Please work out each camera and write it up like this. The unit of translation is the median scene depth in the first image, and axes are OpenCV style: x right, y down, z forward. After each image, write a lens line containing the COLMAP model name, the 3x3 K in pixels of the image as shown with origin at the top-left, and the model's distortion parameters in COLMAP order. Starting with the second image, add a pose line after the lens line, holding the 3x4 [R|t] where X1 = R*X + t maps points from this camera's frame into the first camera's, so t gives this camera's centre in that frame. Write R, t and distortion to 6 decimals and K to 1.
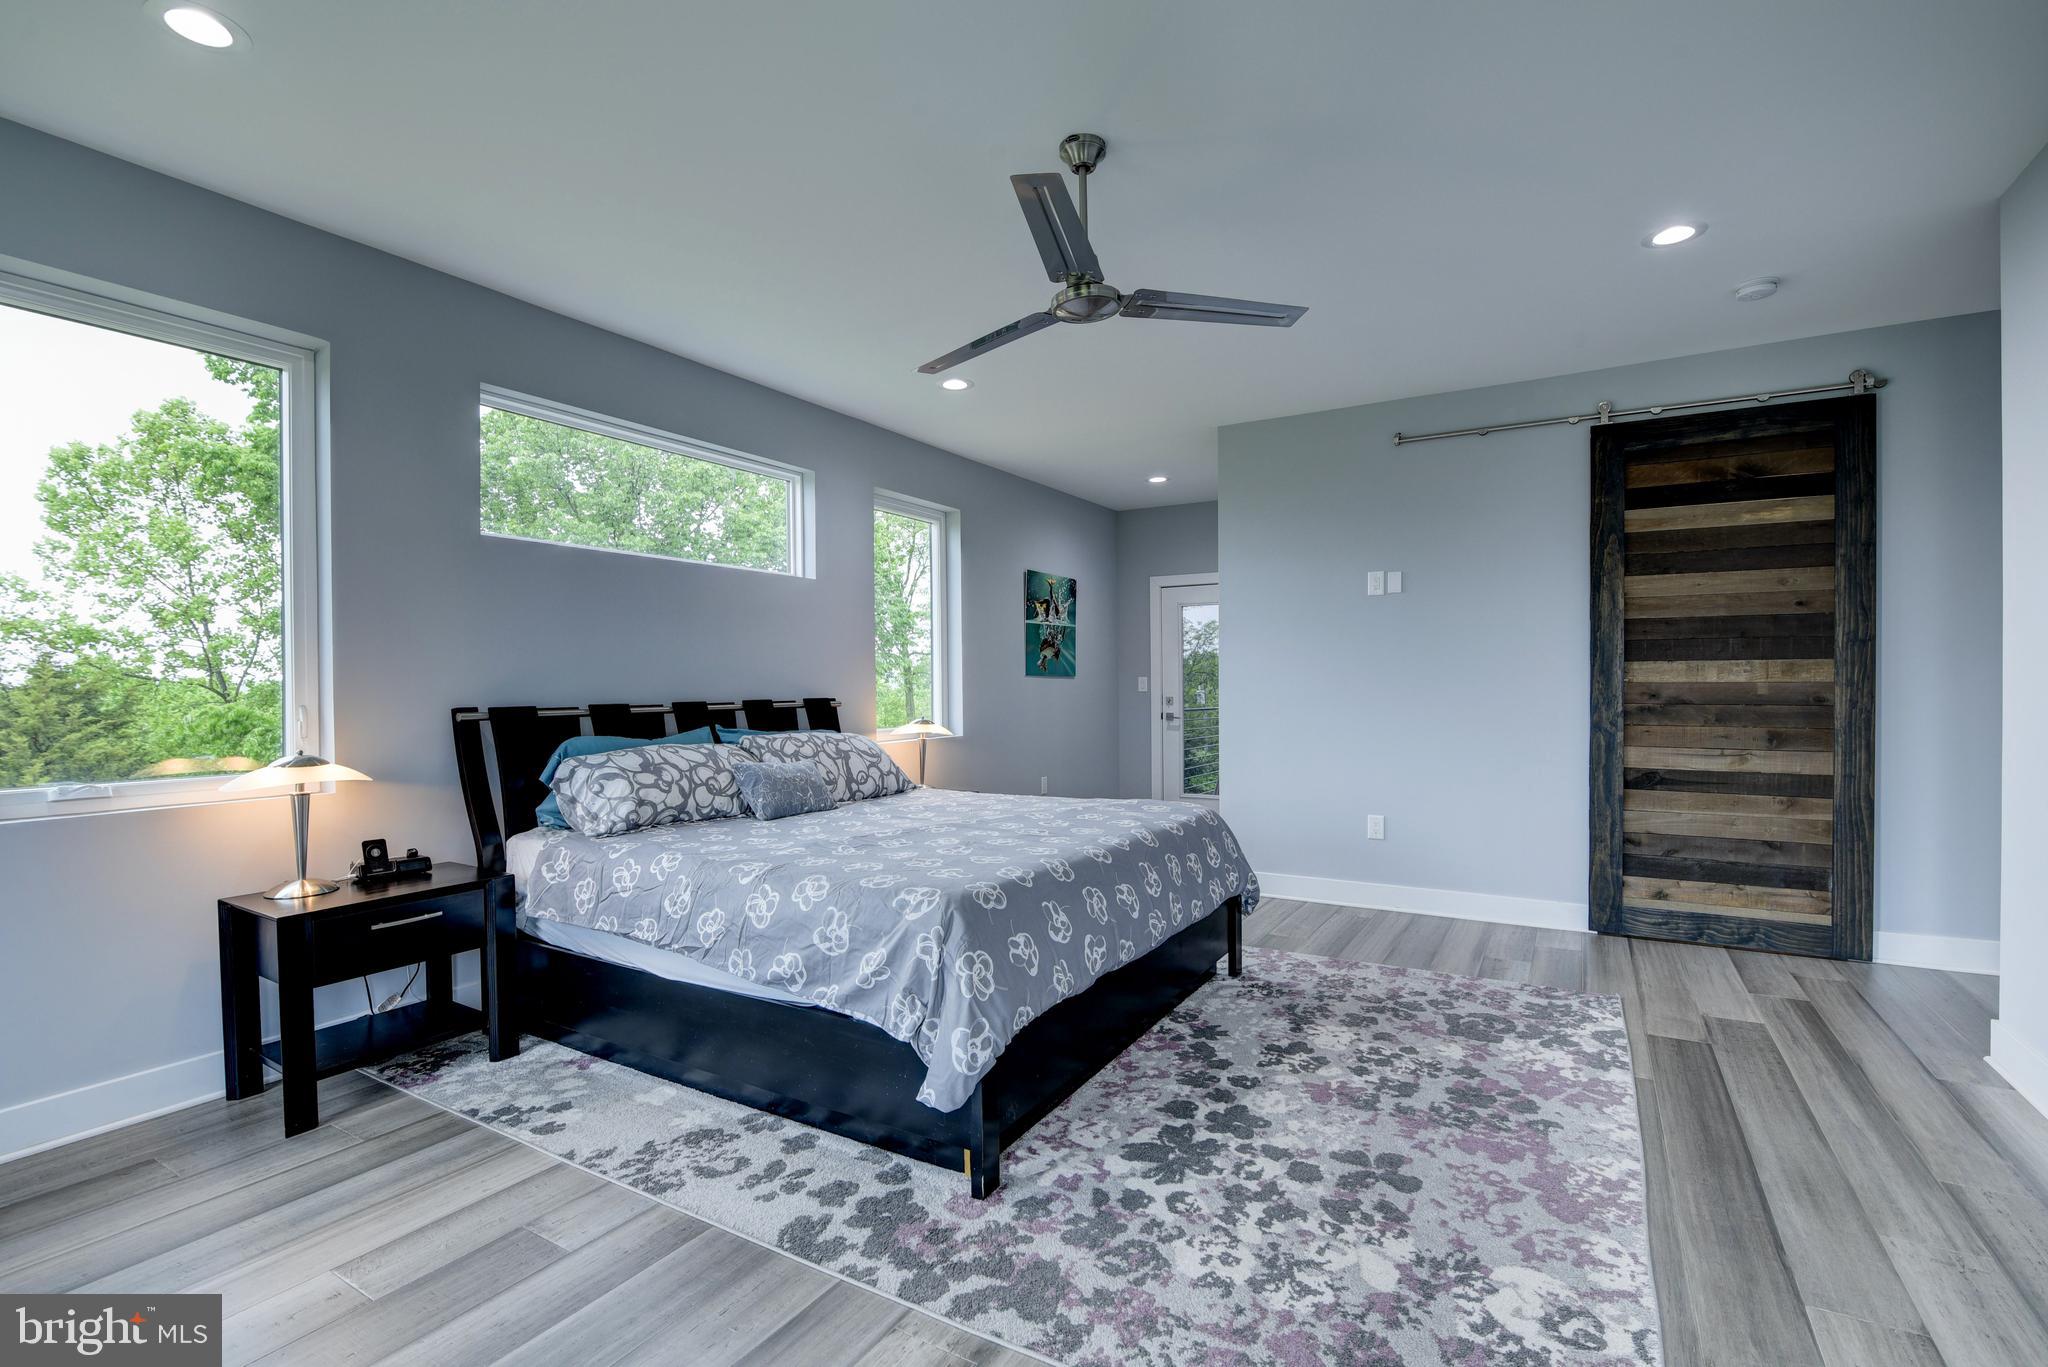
lens RADIAL K [[933.2, 0, 1025.2], [0, 933.2, 697.6], [0, 0, 1]] dist [-0.021224, 0.002109]
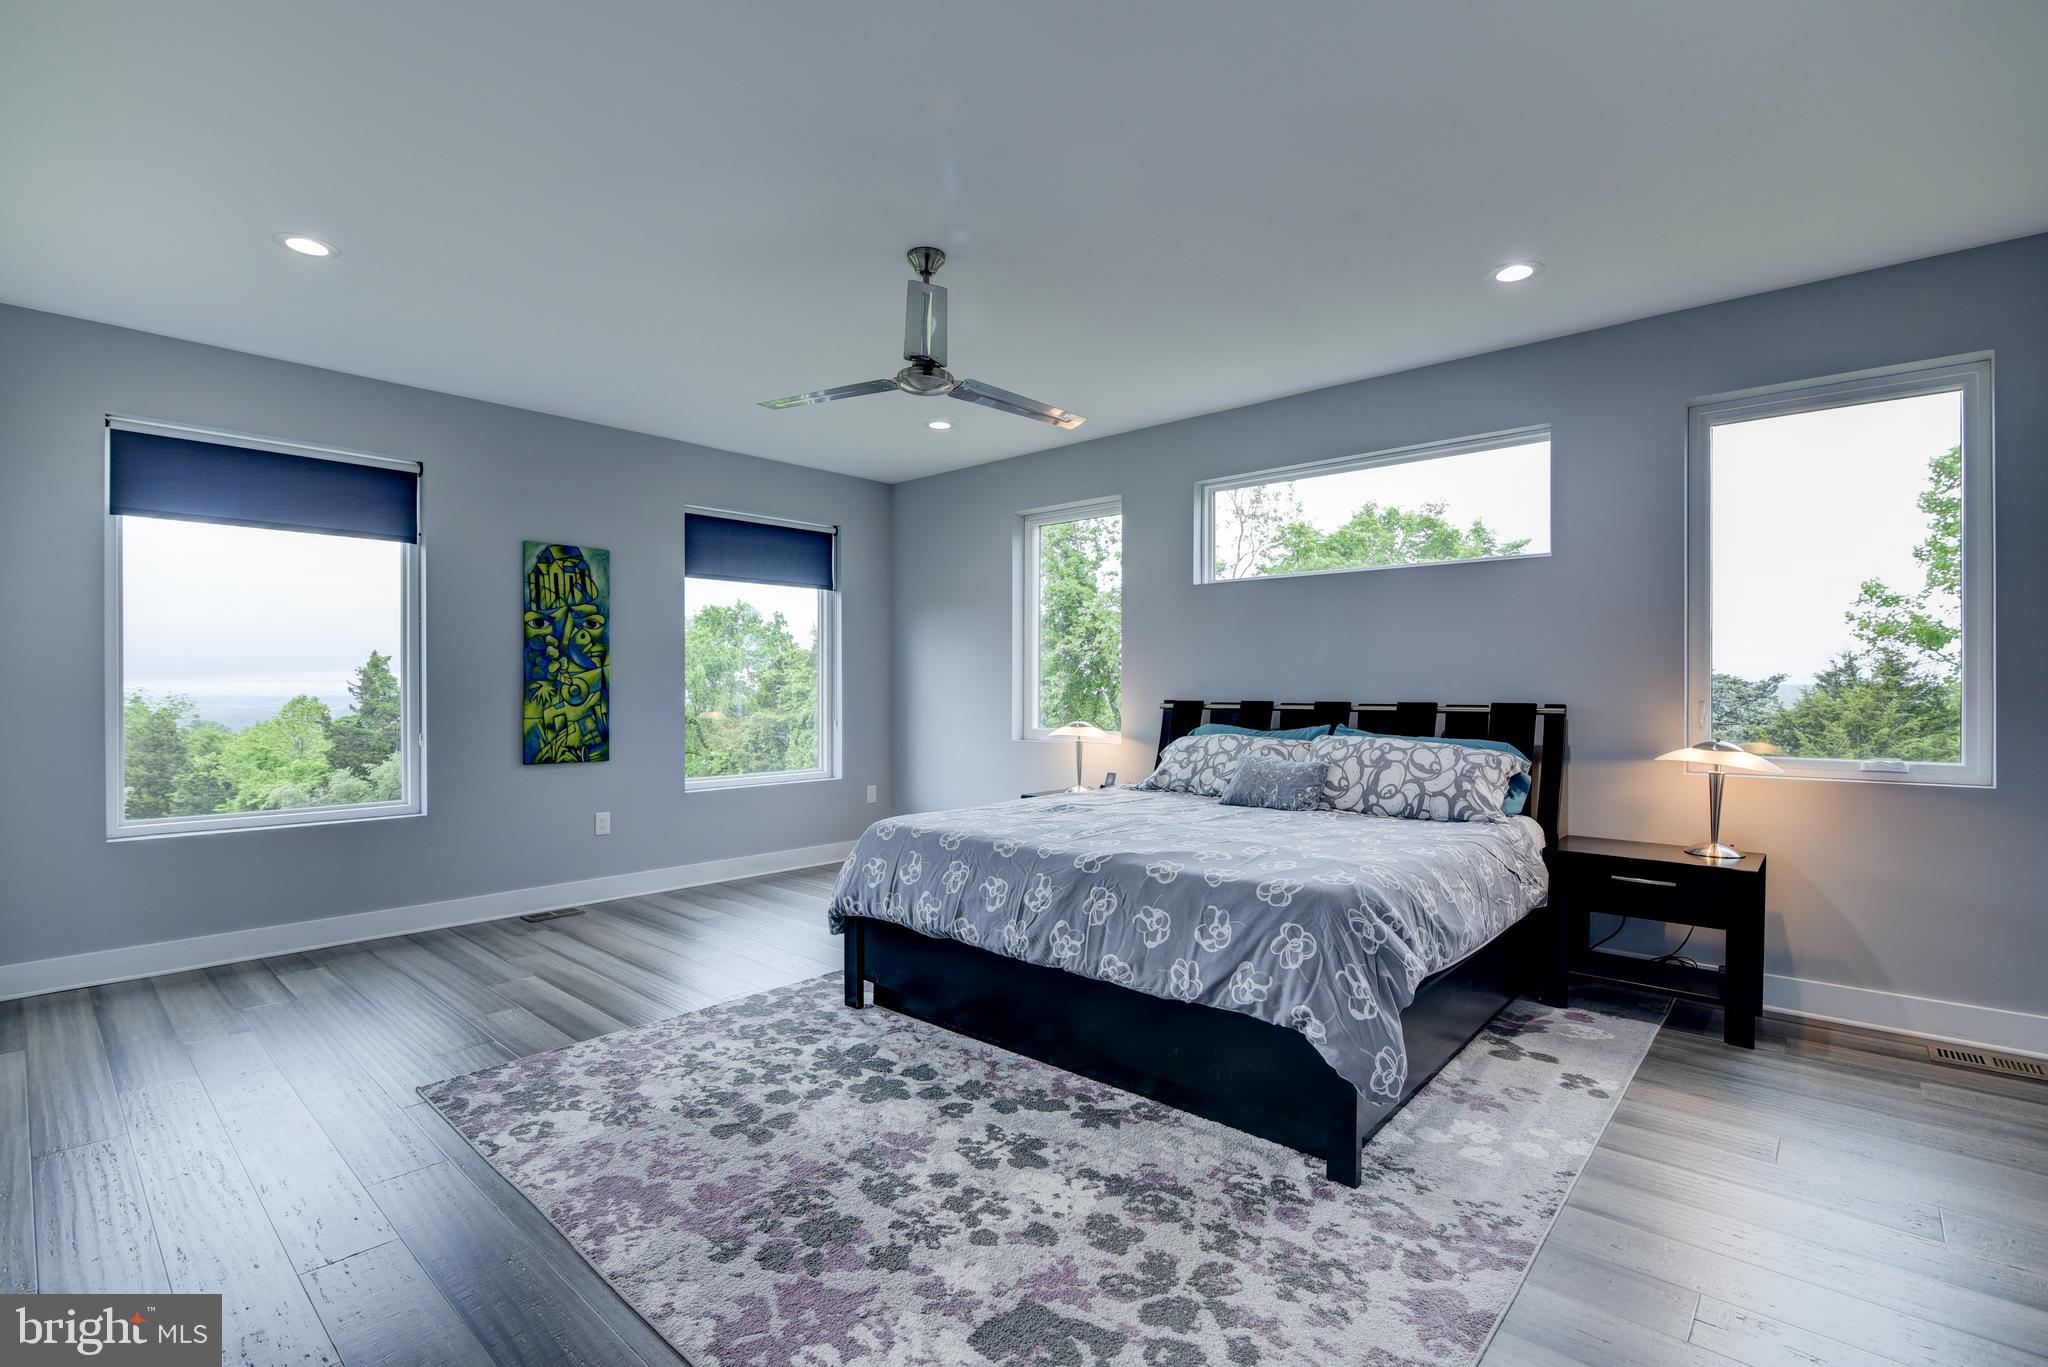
lens RADIAL K [[933.2, 0, 1024.0], [0, 933.2, 680.0], [0, 0, 1]] dist [-0.021224, 0.002109]
pose [[-0.192270, -0.000220, -0.981342, 1.240915], [-0.012775, 0.999916, 0.002279, -0.030221], [0.981259, 0.012975, -0.192257, 1.339320]]
